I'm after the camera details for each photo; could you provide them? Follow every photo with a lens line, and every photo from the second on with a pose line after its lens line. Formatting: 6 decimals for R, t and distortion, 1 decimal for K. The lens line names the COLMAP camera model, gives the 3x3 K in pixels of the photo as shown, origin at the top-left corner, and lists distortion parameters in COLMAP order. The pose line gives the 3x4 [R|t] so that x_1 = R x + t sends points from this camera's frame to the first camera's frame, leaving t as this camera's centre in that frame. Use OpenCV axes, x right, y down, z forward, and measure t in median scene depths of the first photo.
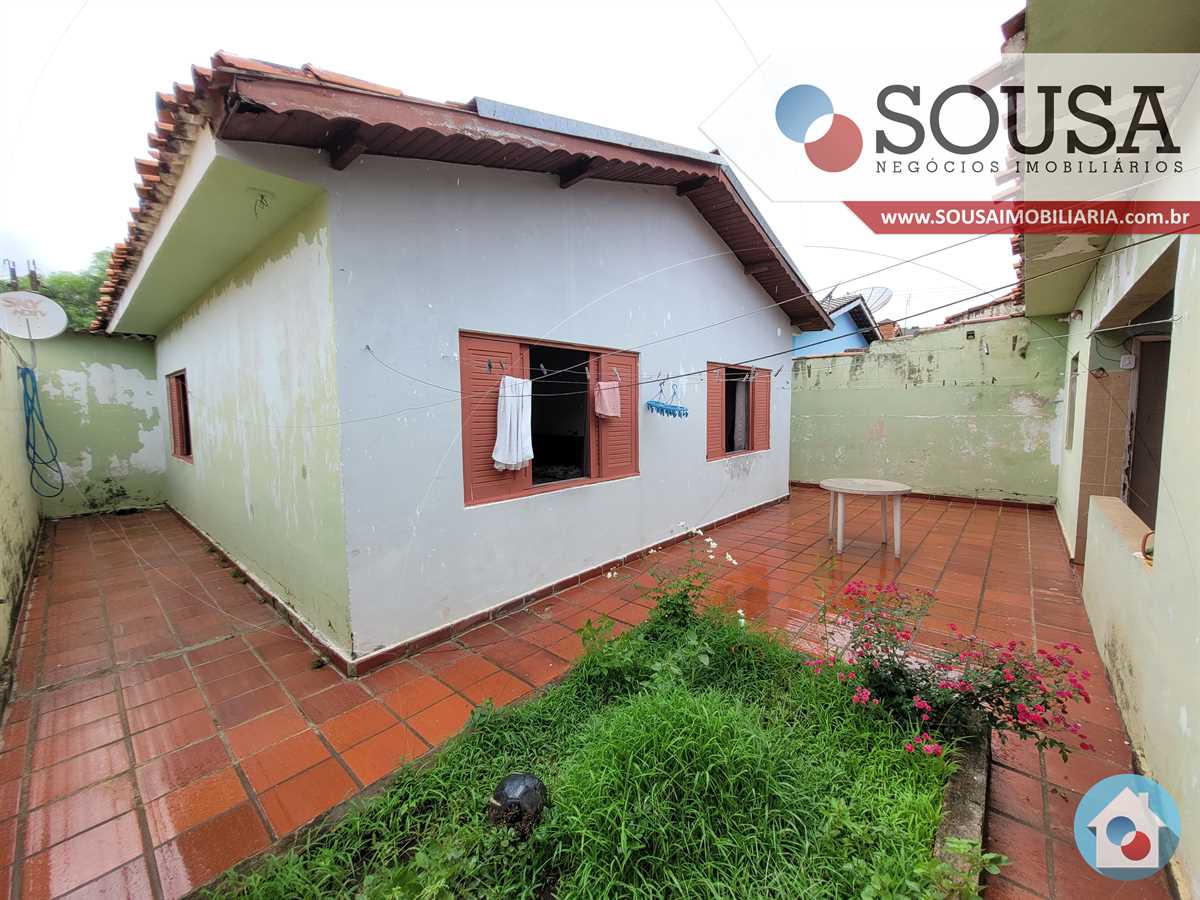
lens RADIAL K [[468.6, 0, 604.7], [0, 468.6, 446.6], [0, 0, 1]] dist [0.000473, -0.000703]
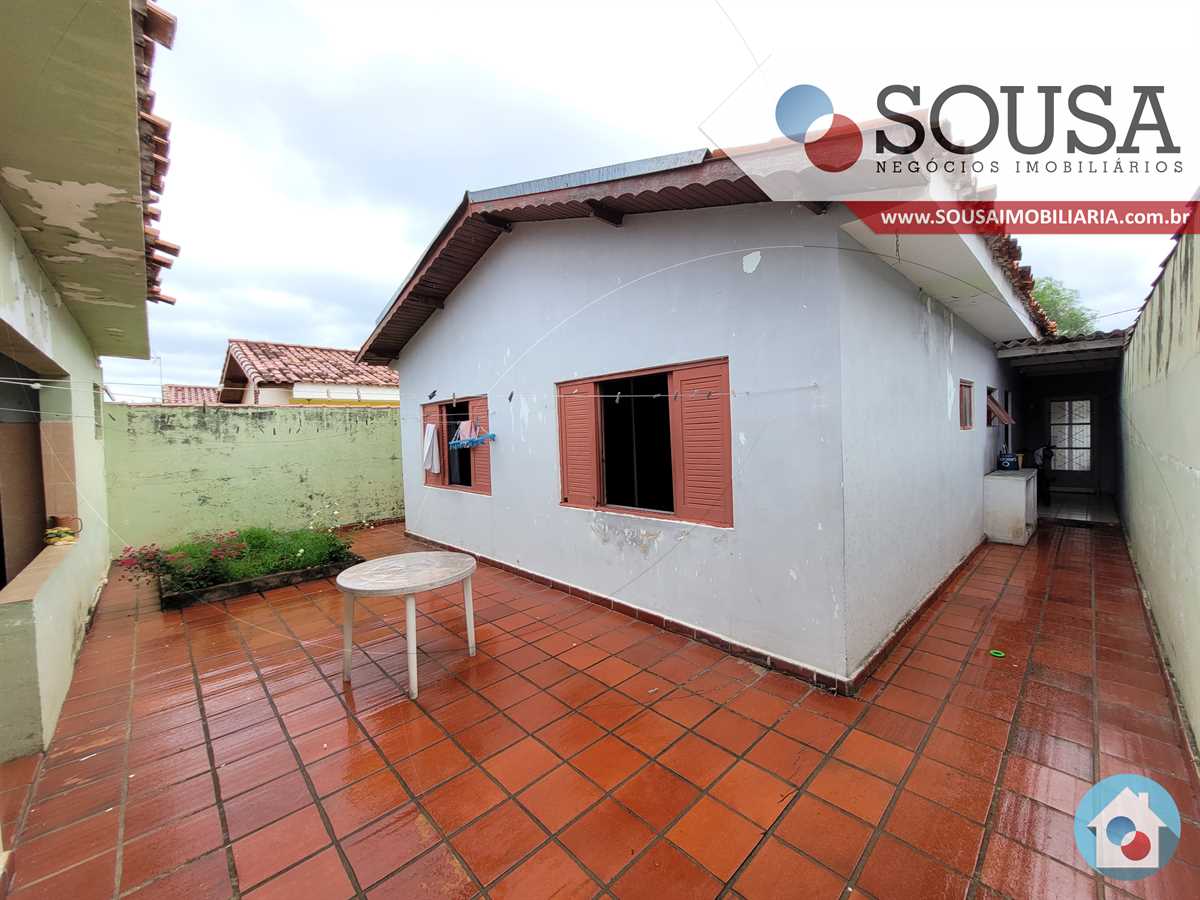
lens RADIAL K [[468.6, 0, 603.7], [0, 468.6, 450.2], [0, 0, 1]] dist [0.000473, -0.000703]
pose [[-0.070202, 0.048811, -0.996338, 1.013296], [-0.061511, 0.996690, 0.053163, -0.110599], [0.995635, 0.065017, -0.066967, 1.113266]]
